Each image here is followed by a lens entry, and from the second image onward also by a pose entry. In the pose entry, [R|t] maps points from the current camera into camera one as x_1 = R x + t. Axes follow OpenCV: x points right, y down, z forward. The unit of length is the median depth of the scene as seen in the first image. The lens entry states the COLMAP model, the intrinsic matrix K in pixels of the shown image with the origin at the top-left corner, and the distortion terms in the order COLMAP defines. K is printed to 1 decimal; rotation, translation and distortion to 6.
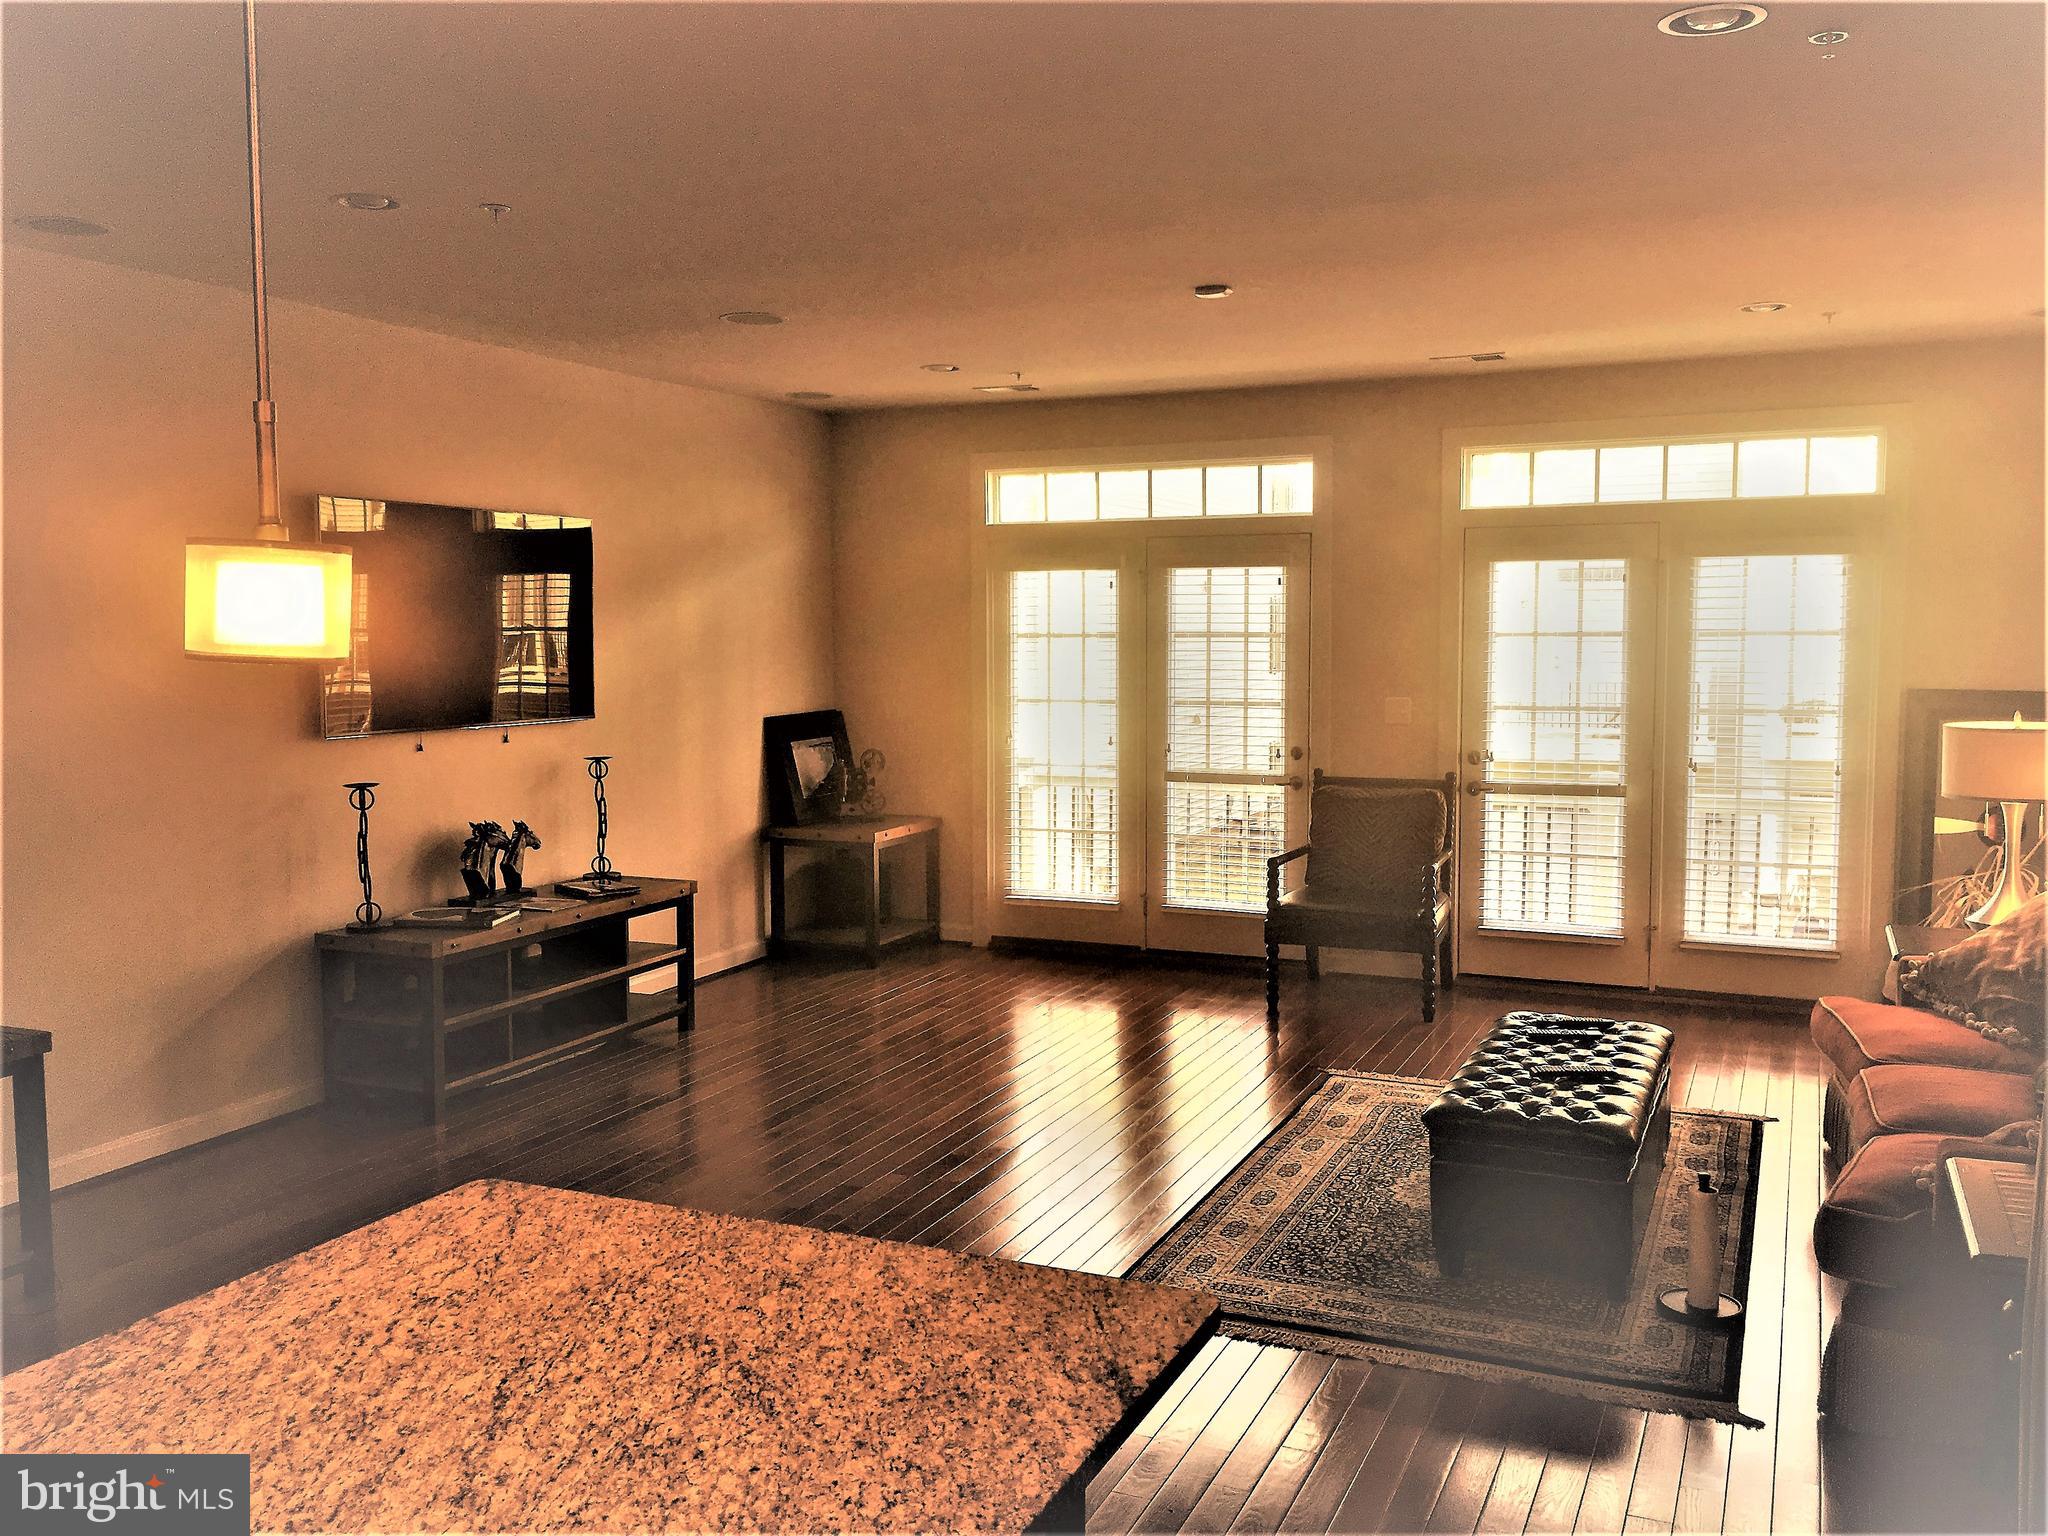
lens RADIAL K [[1744.5, 0, 1024.0], [0, 1744.5, 768.0], [0, 0, 1]] dist [0.052863, -0.003397]
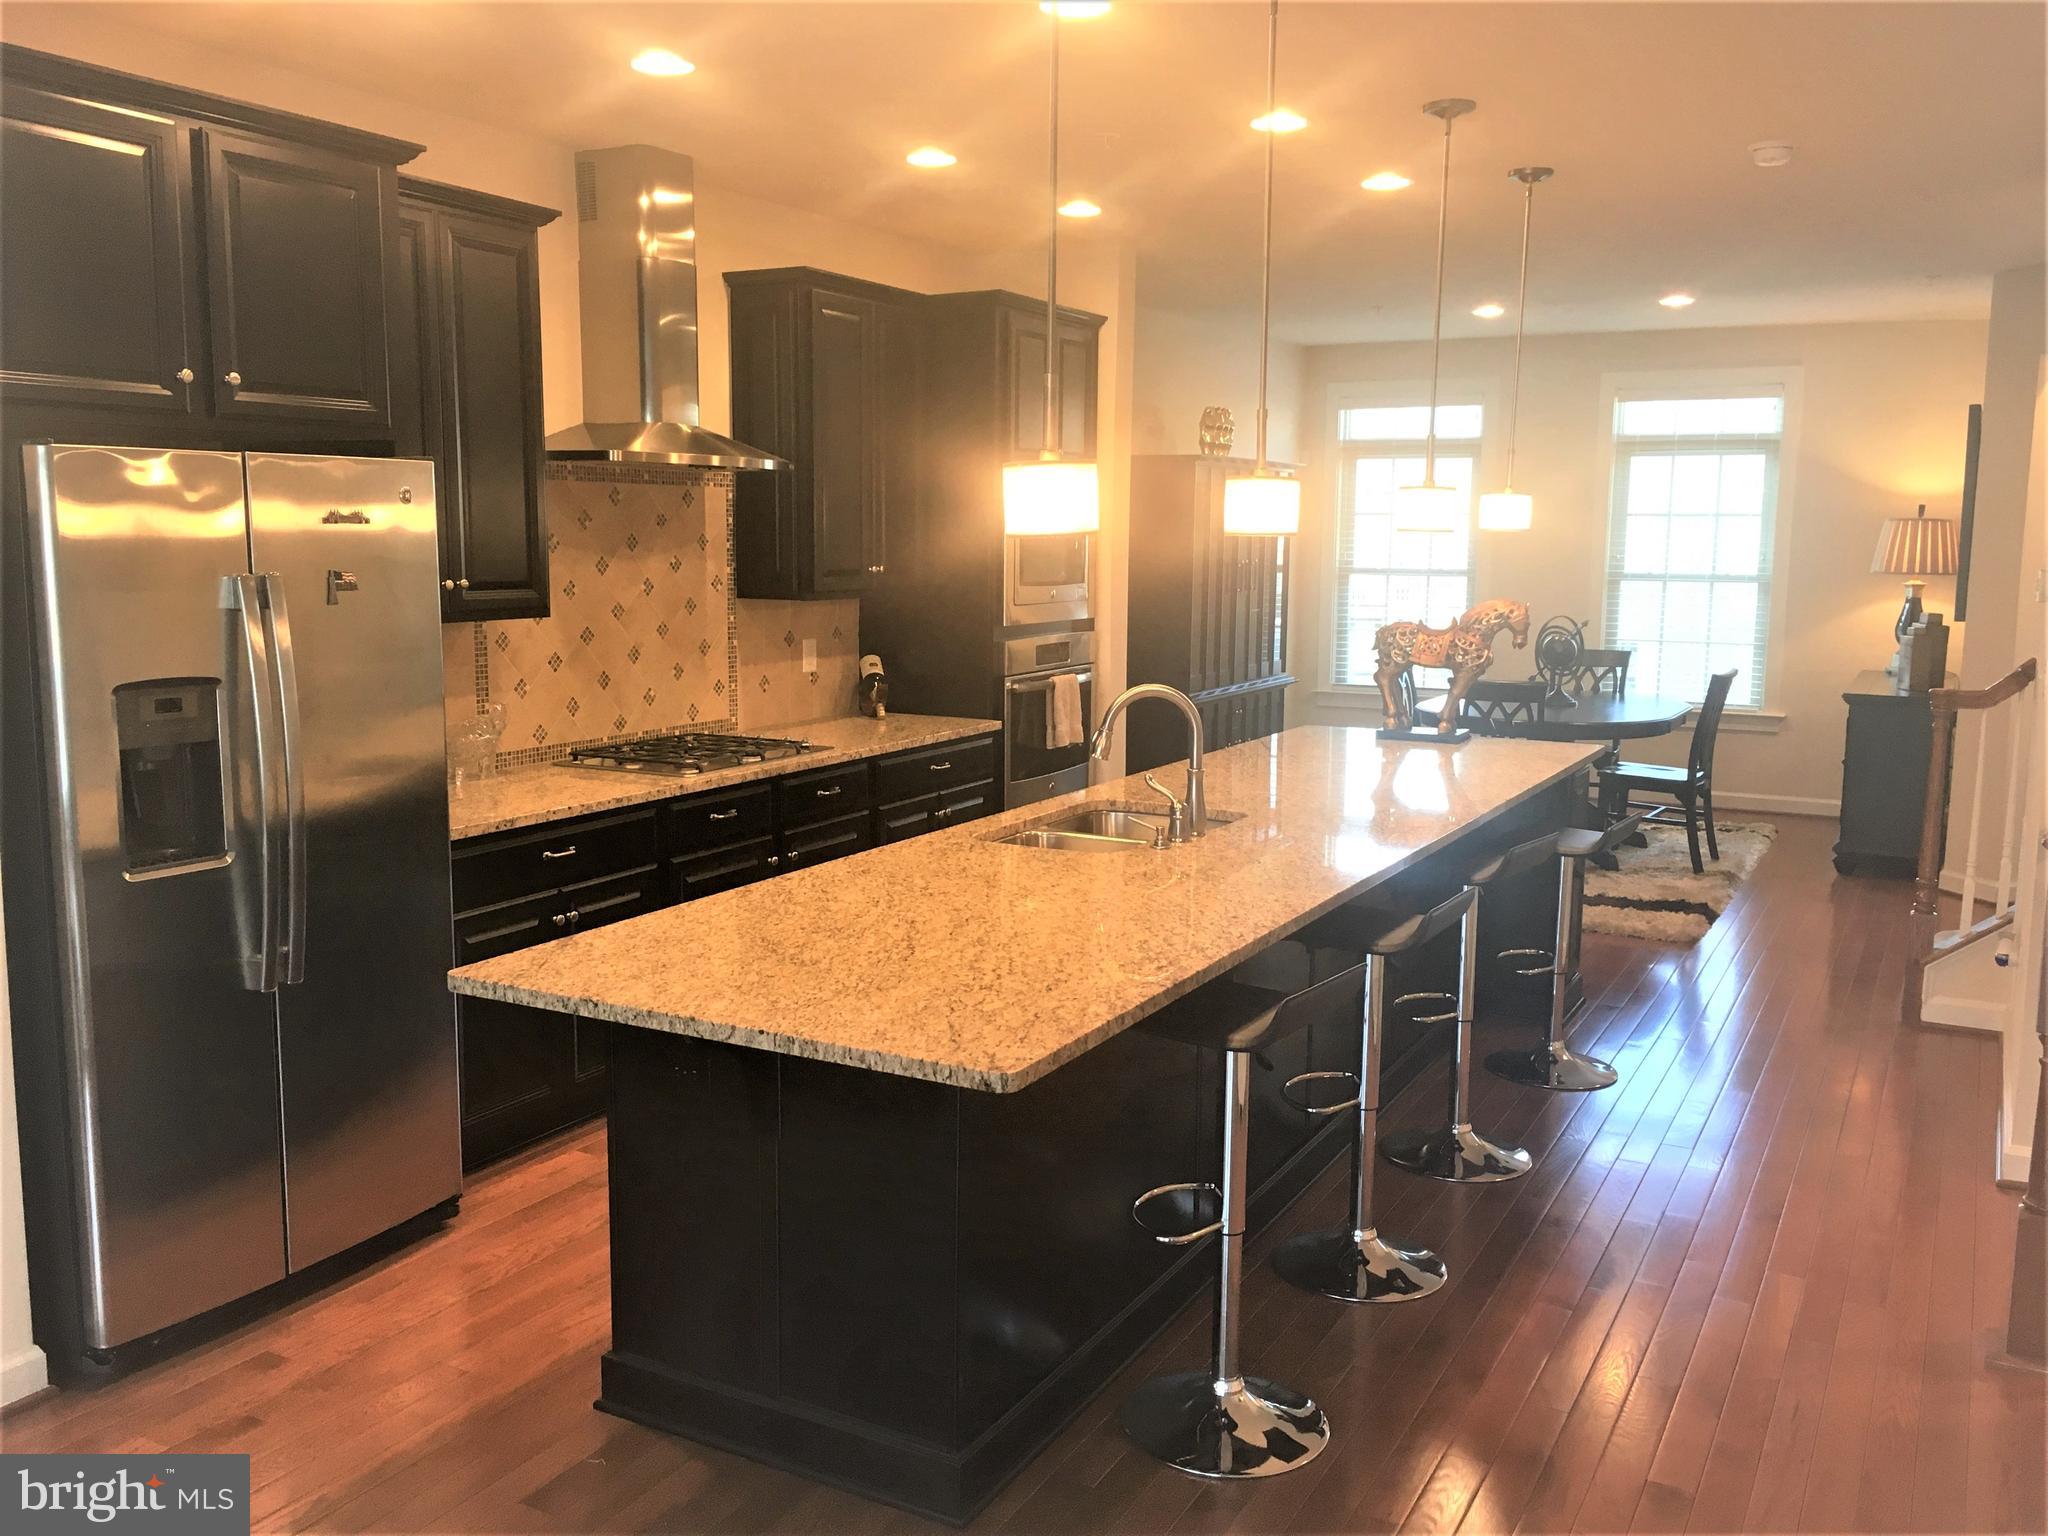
lens RADIAL K [[1744.5, 0, 1024.0], [0, 1744.5, 768.0], [0, 0, 1]] dist [0.052863, -0.003397]
pose [[-0.997141, -0.010075, 0.074884, -0.463907], [0.006952, 0.974631, 0.223710, -0.183838], [-0.075238, 0.223591, -0.971775, 2.286464]]
